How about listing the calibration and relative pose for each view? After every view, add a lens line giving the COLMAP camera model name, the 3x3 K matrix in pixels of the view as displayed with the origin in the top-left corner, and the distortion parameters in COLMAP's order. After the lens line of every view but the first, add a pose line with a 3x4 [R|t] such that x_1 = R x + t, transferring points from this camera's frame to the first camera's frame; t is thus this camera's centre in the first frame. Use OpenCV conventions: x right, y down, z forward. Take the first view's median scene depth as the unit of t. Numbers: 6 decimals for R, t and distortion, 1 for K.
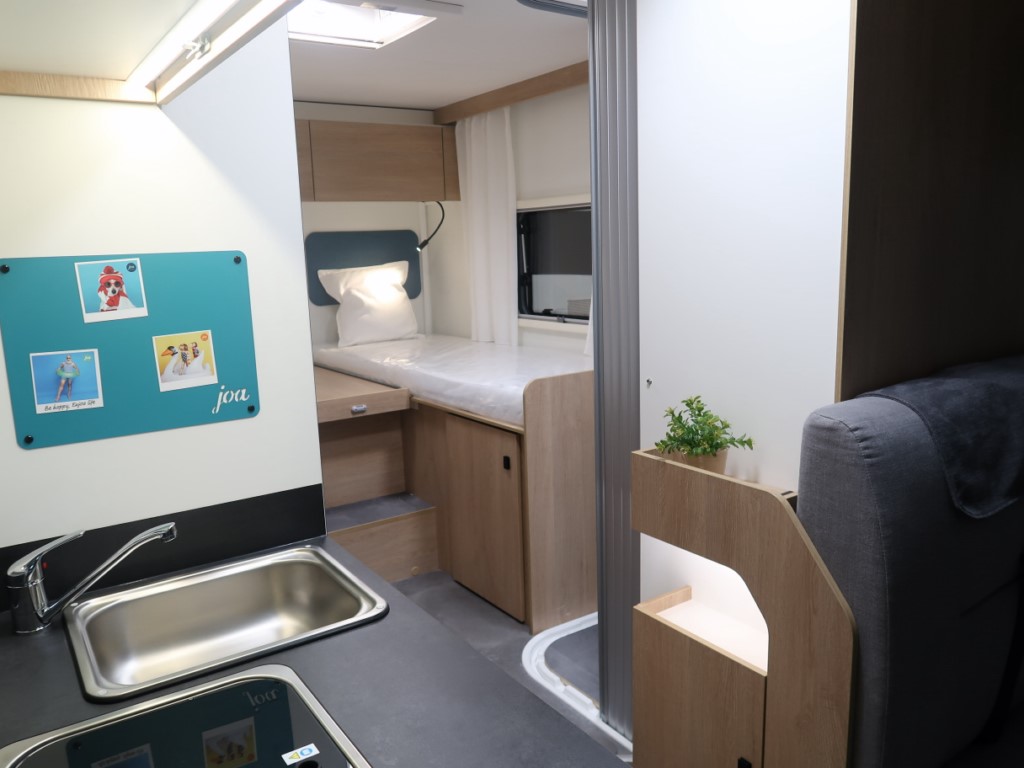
lens RADIAL K [[792.6, 0, 513.0], [0, 792.6, 384.7], [0, 0, 1]] dist [-0.038232, 0.015082]
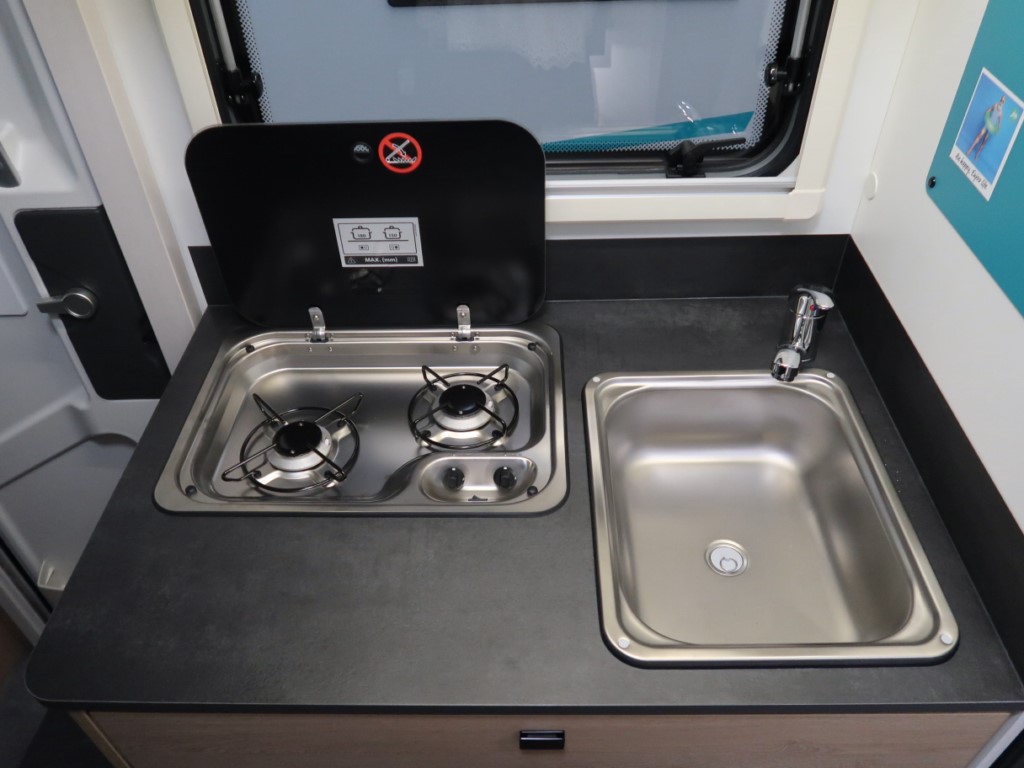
lens RADIAL K [[792.6, 0, 513.4], [0, 792.6, 385.7], [0, 0, 1]] dist [-0.038232, 0.015082]
pose [[-0.579968, 0.570389, -0.581630, 0.114594], [-0.106145, 0.654975, 0.748158, -0.274992], [0.807694, 0.495645, -0.319321, 0.915674]]
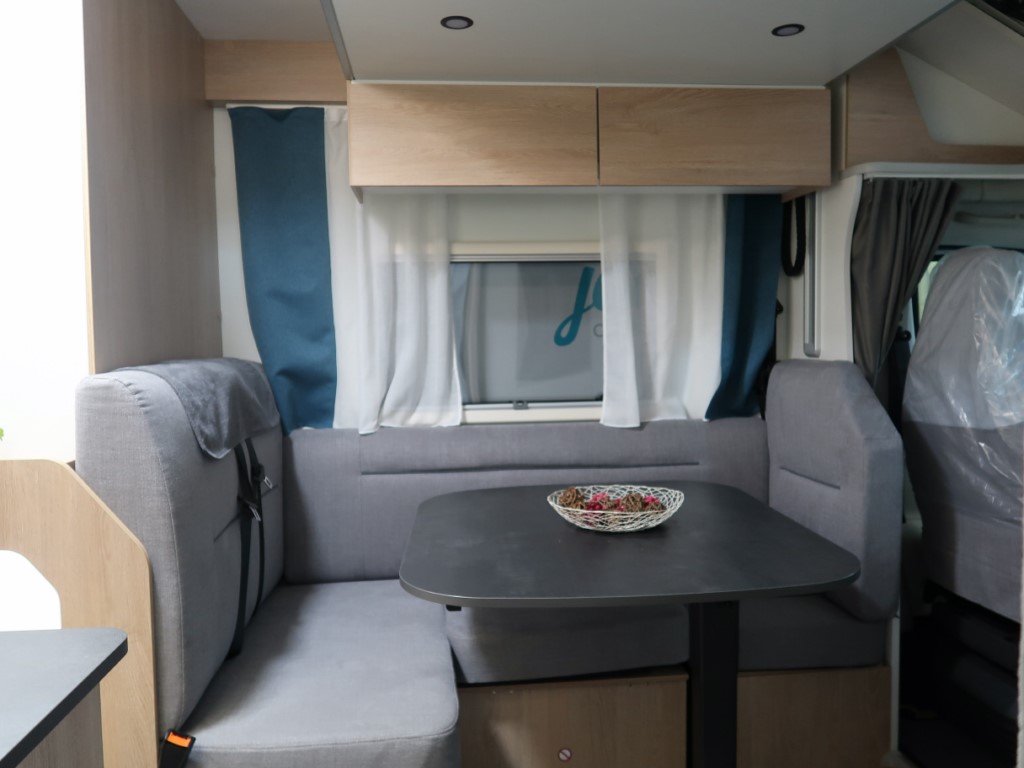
lens RADIAL K [[792.6, 0, 505.2], [0, 792.6, 389.4], [0, 0, 1]] dist [-0.038232, 0.015082]
pose [[0.488701, -0.024591, 0.872105, -0.289849], [0.150856, 0.986928, -0.056707, 0.198343], [-0.859310, 0.159275, 0.486022, -0.047503]]
